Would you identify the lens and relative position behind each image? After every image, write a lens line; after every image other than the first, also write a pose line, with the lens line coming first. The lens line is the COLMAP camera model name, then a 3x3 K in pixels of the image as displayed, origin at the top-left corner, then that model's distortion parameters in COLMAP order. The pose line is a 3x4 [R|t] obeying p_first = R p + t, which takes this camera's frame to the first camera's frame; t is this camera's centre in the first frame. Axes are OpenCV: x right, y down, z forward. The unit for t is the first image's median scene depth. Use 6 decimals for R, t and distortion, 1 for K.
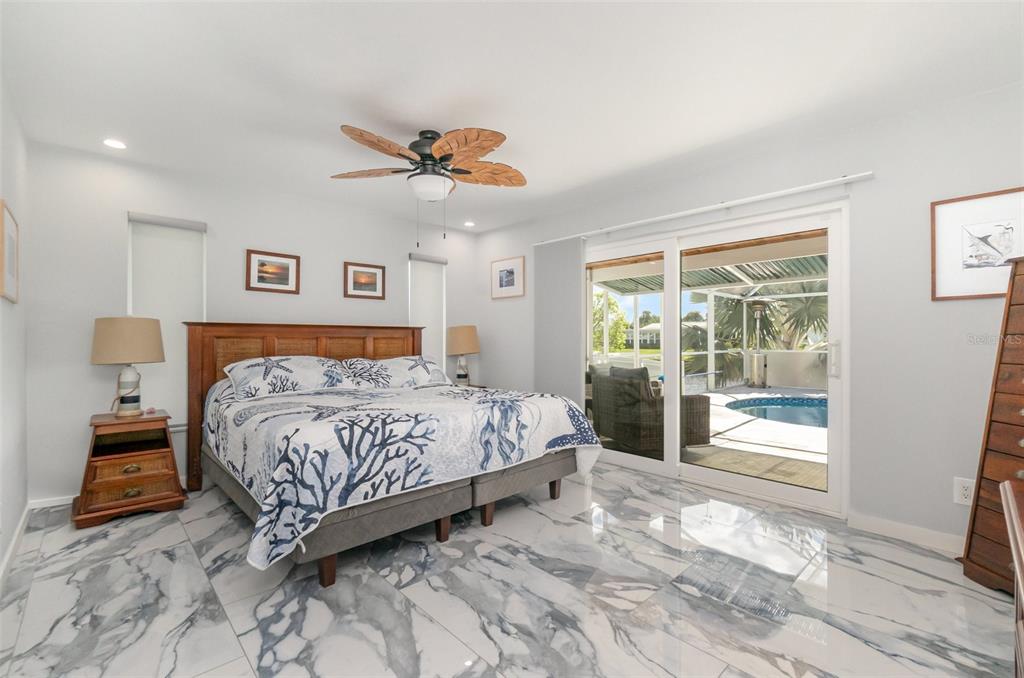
lens RADIAL K [[442.0, 0, 512.0], [0, 442.0, 339.0], [0, 0, 1]] dist [-0.008661, -0.000537]
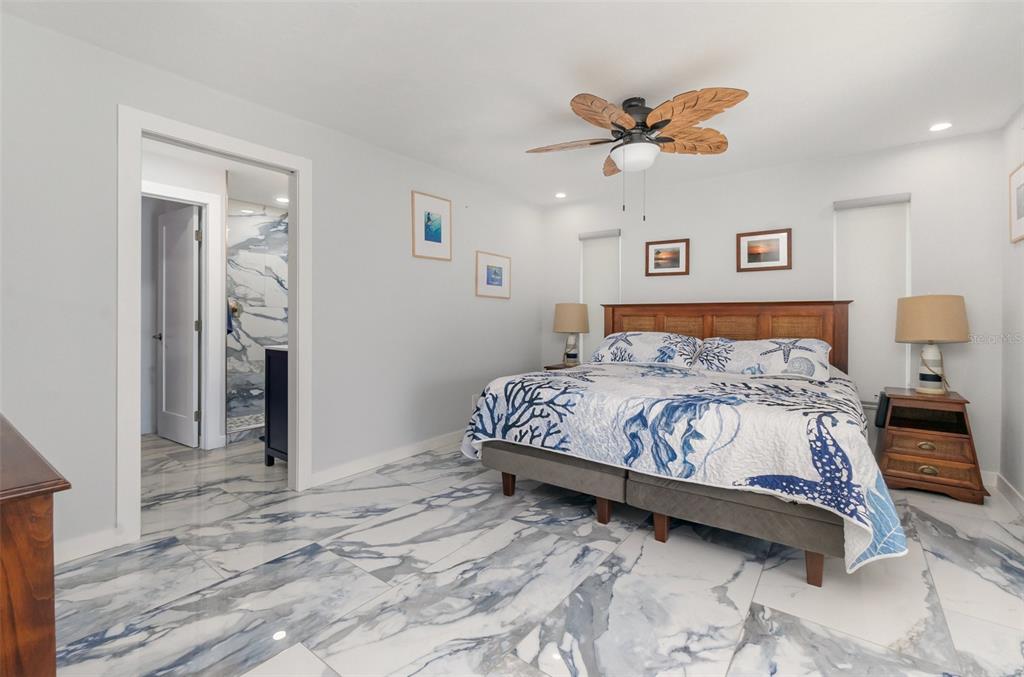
lens RADIAL K [[447.9, 0, 513.4], [0, 447.9, 316.3], [0, 0, 1]] dist [-0.002126, -0.000528]
pose [[0.181281, -0.000175, -0.983431, 0.862288], [-0.002865, 0.999996, -0.000706, 0.000699], [0.983427, 0.002945, 0.181280, 0.682666]]
